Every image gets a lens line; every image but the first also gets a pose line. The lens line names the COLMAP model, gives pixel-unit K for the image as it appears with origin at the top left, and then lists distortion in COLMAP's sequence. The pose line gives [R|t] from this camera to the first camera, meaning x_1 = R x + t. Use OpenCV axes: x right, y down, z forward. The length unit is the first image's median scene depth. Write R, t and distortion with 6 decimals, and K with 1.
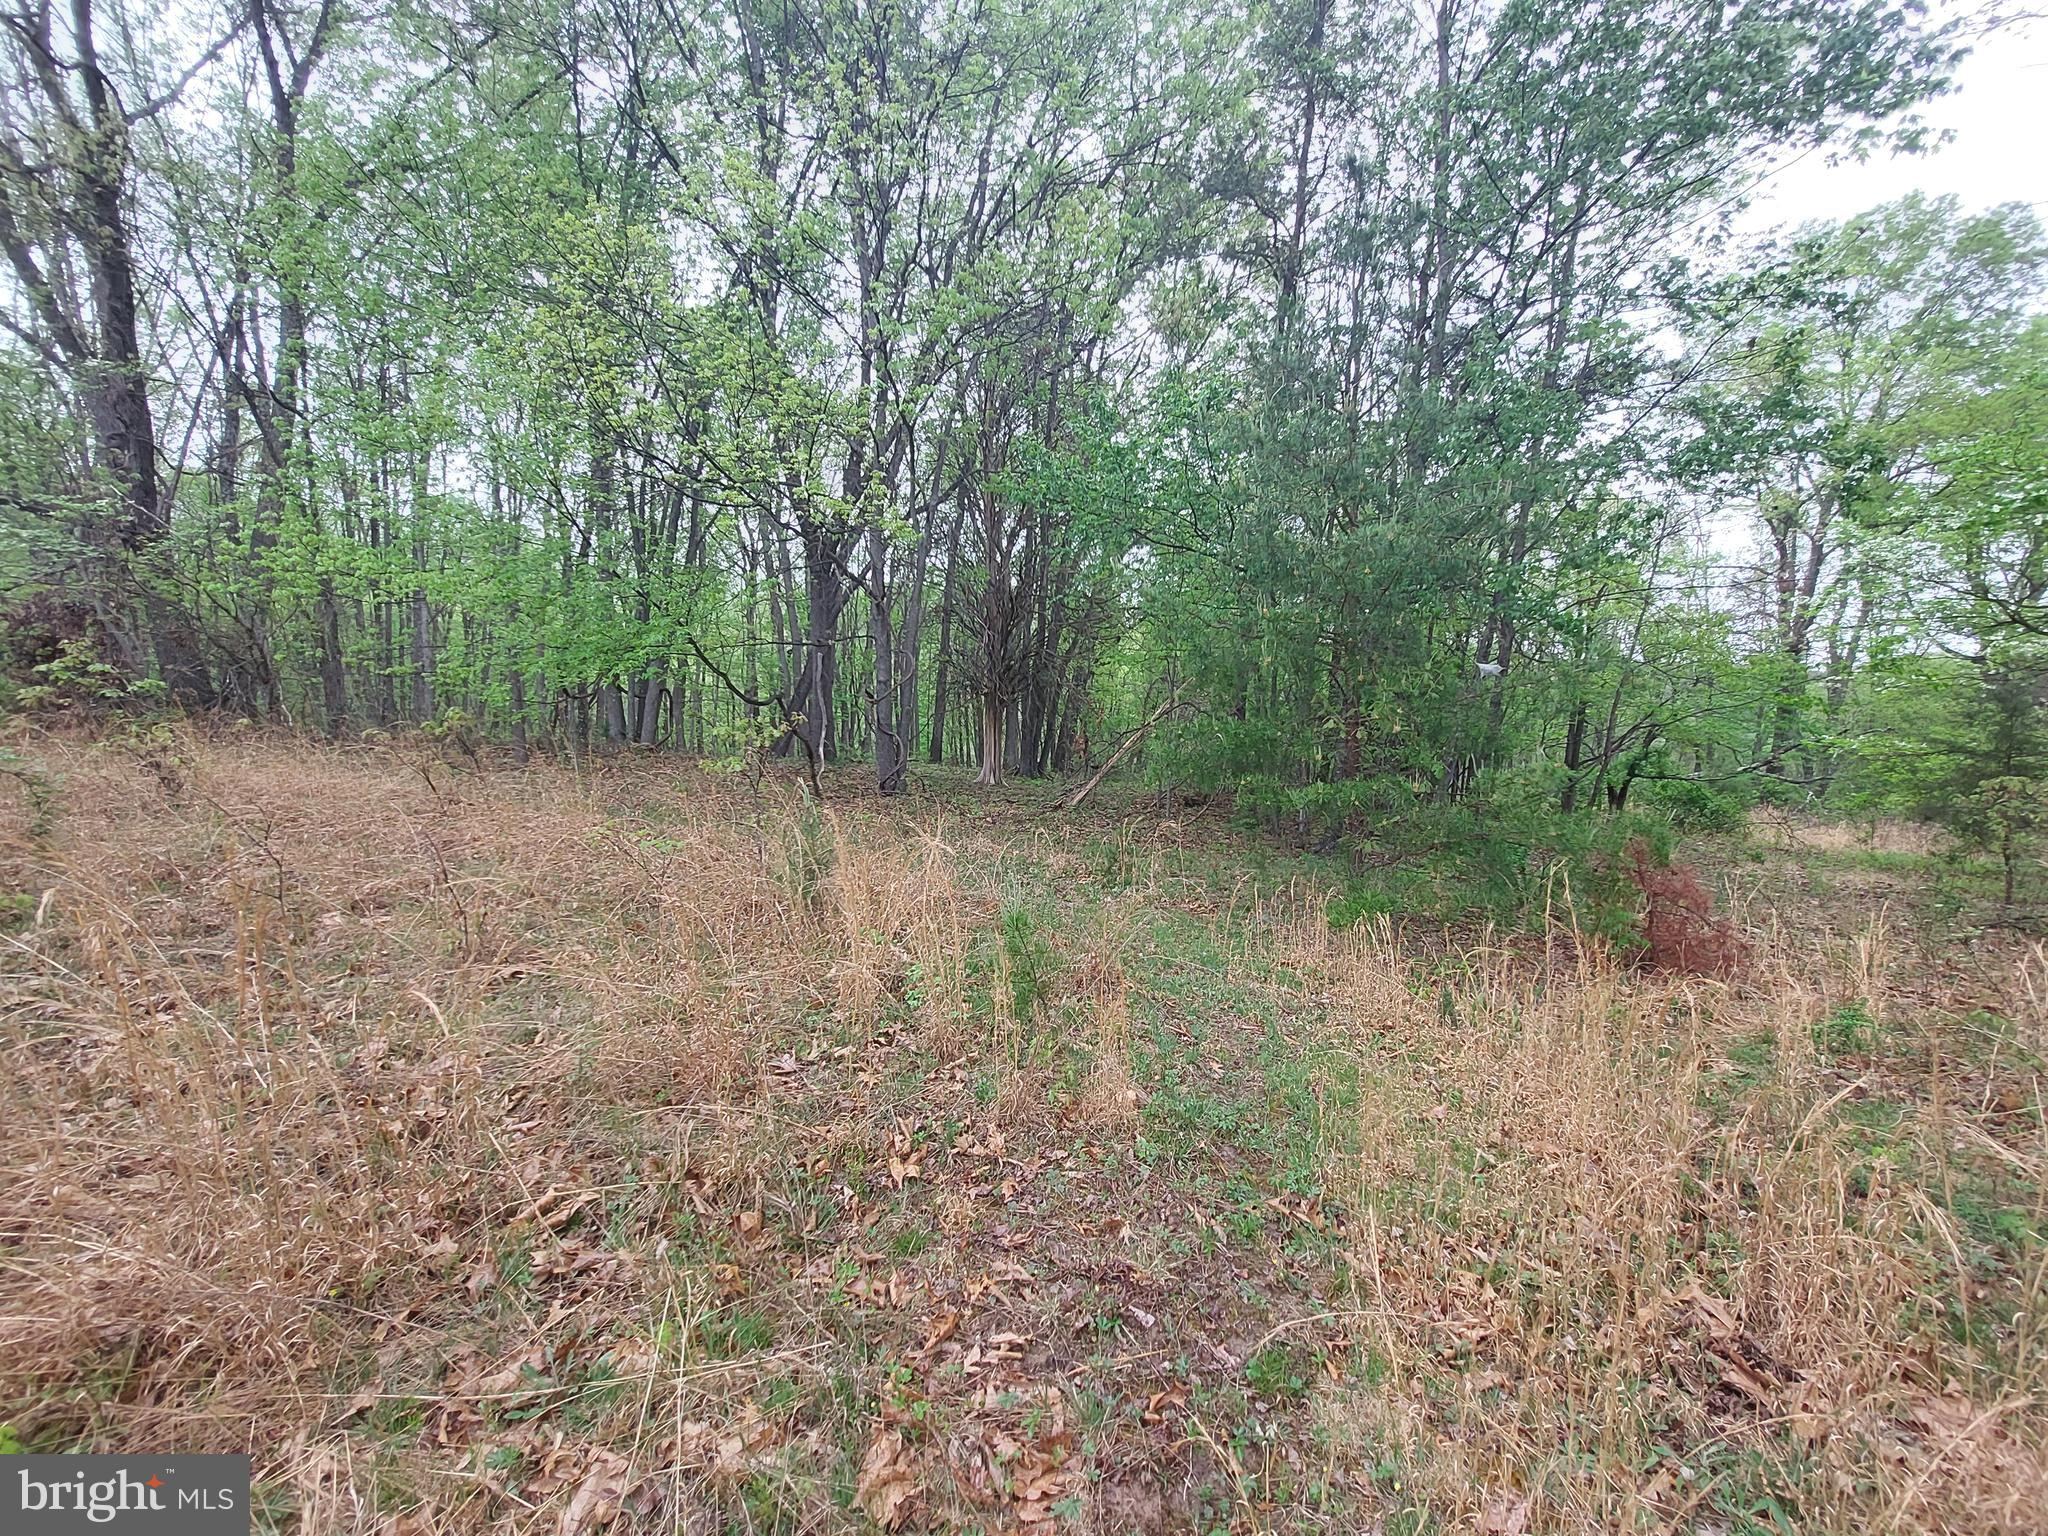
lens RADIAL K [[822.2, 0, 1034.7], [0, 822.2, 766.6], [0, 0, 1]] dist [-0.020090, 0.001224]
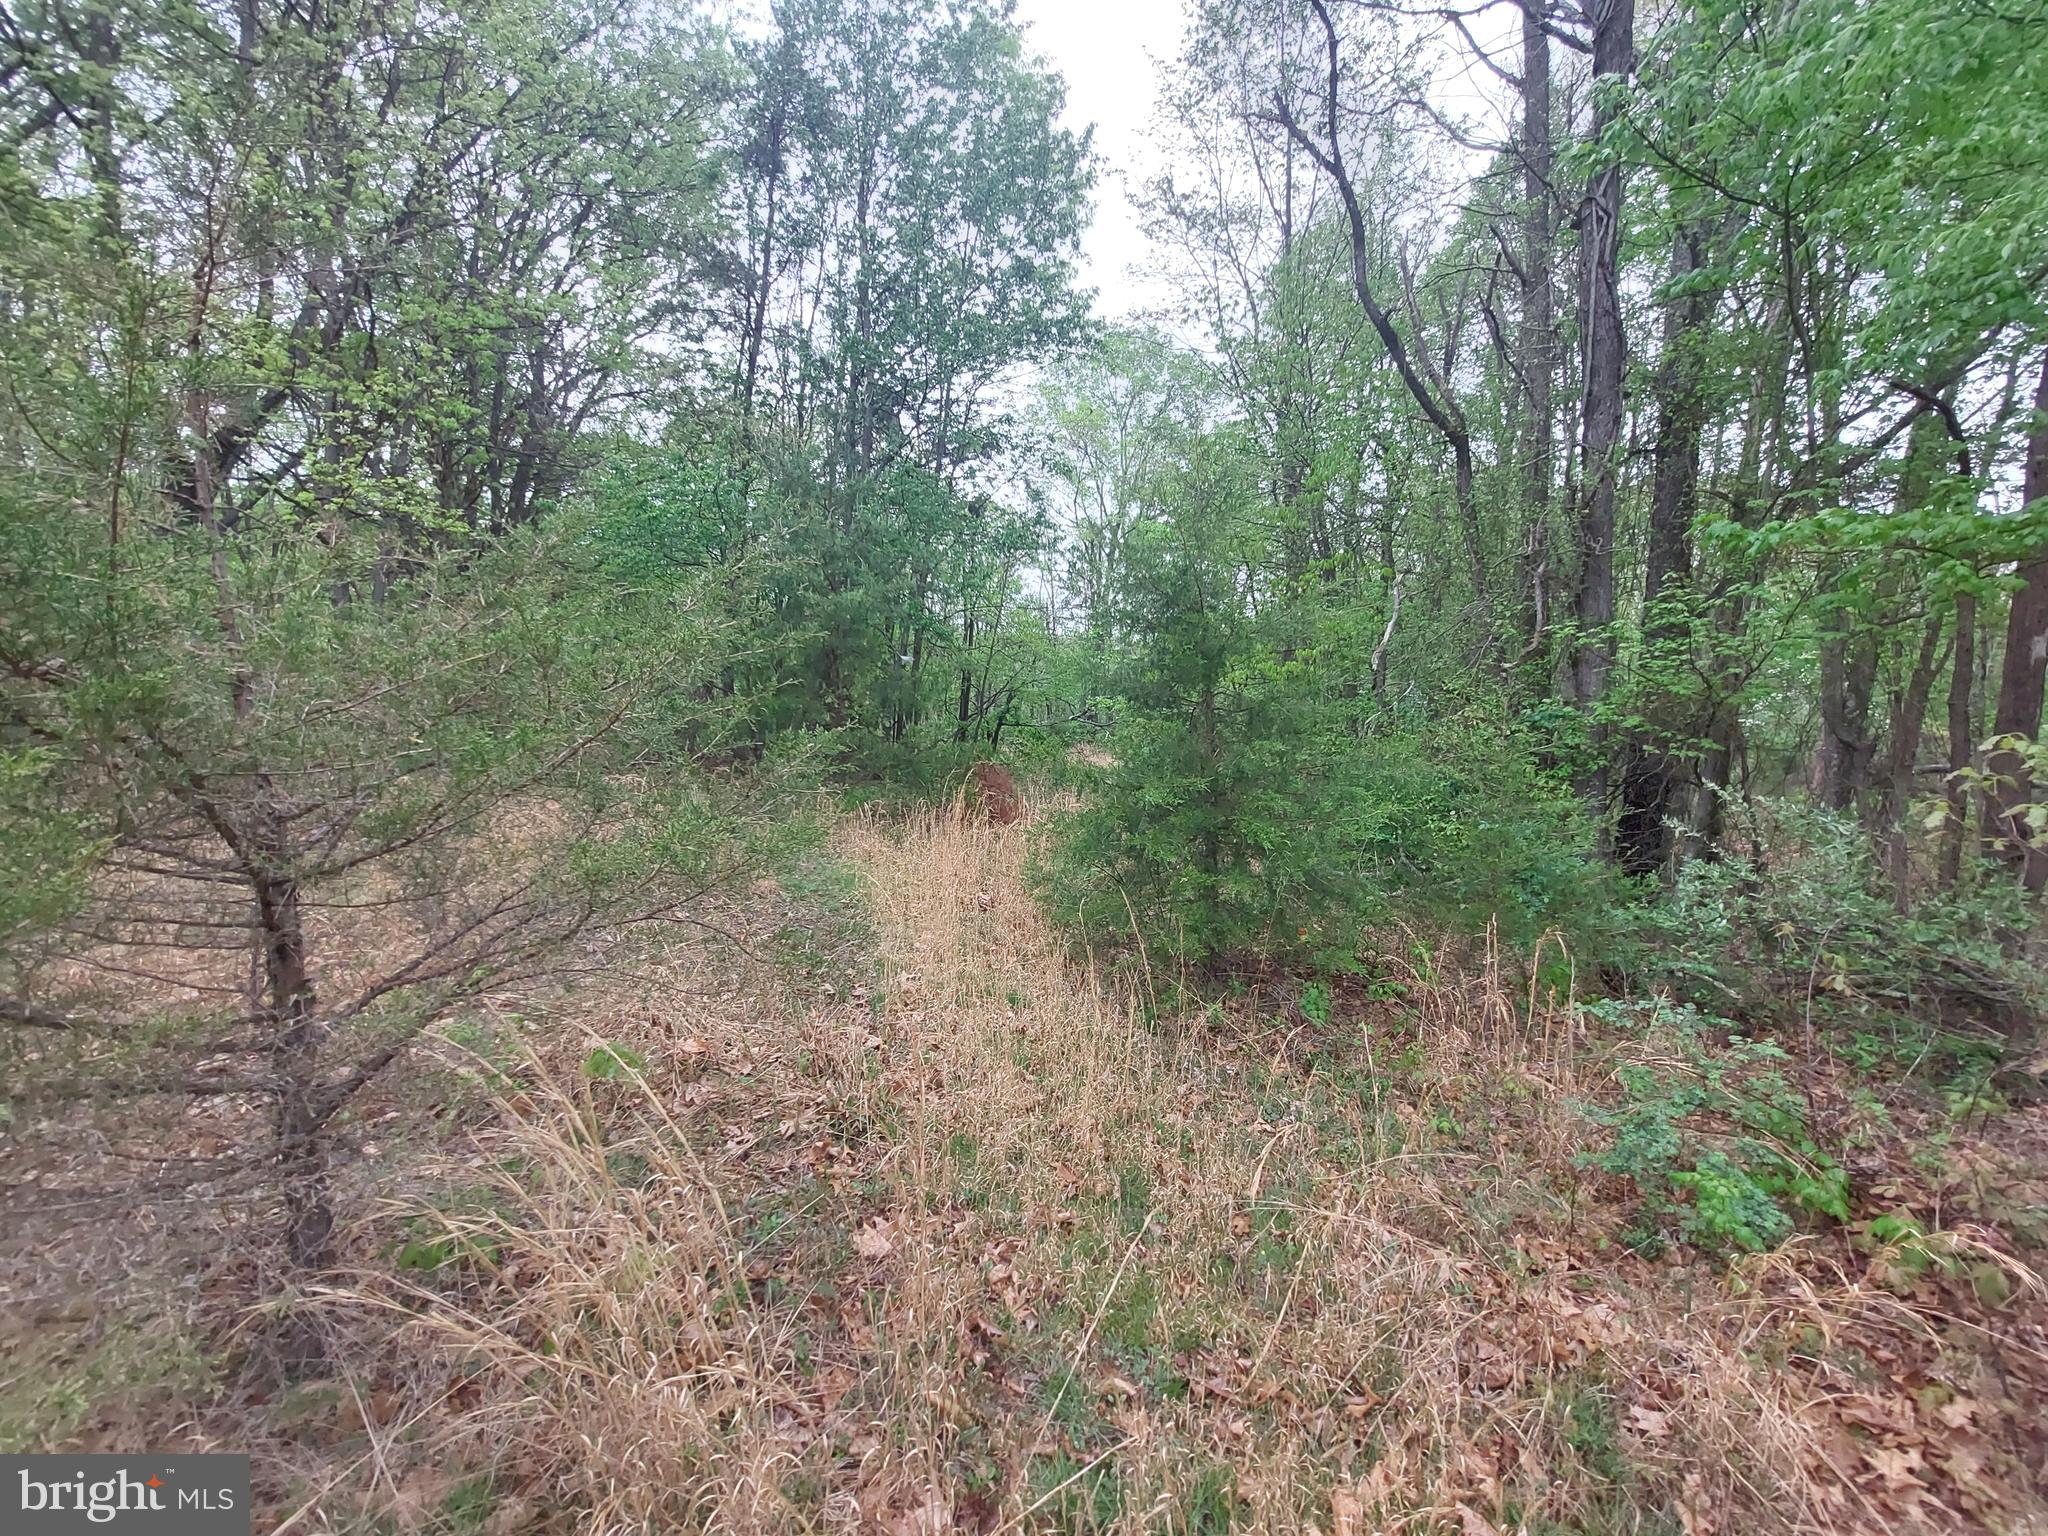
lens RADIAL K [[822.2, 0, 1024.8], [0, 822.2, 763.5], [0, 0, 1]] dist [-0.020090, 0.001224]
pose [[0.807262, -0.074519, 0.585469, -0.122154], [0.054540, 0.997171, 0.051720, 0.006855], [-0.587667, -0.009820, 0.809043, -0.253976]]
